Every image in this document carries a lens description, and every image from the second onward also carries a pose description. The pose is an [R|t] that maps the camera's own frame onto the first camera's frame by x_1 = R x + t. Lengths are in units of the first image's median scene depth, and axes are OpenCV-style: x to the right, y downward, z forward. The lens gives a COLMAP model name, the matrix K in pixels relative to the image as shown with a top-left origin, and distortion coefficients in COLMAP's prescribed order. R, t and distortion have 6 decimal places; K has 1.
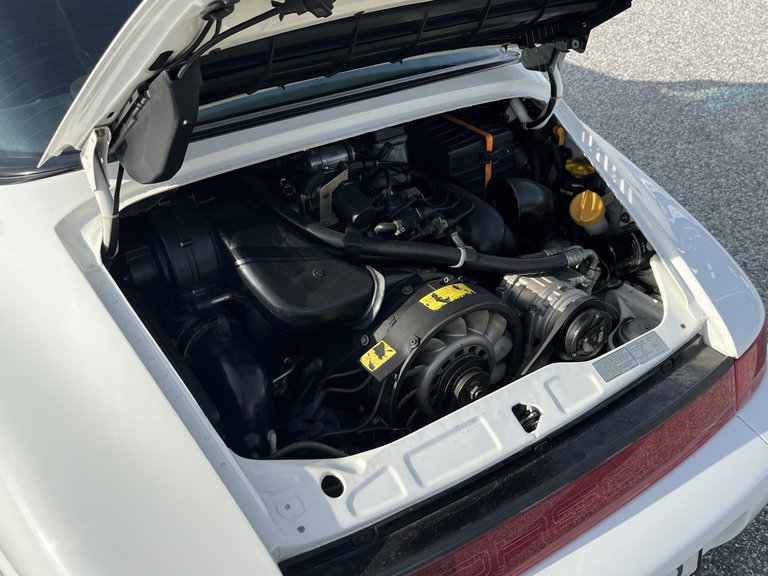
lens RADIAL K [[804.8, 0, 382.5], [0, 804.8, 290.2], [0, 0, 1]] dist [0.027653, 0.000000]
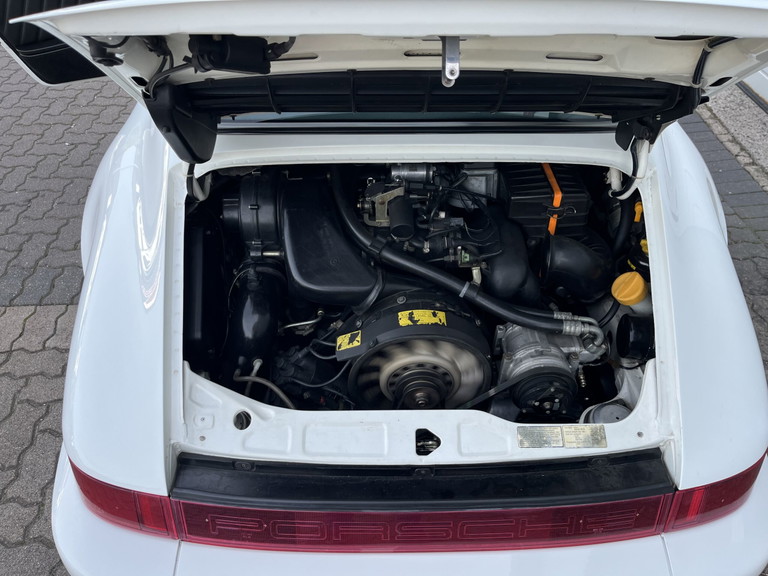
lens RADIAL K [[587.4, 0, 385.1], [0, 587.4, 289.0], [0, 0, 1]] dist [0.041072, -0.058058]
pose [[0.819849, 0.378210, -0.429889, 0.376700], [-0.311642, 0.924593, 0.219107, -0.197477], [0.480340, -0.045663, 0.875893, 0.213520]]
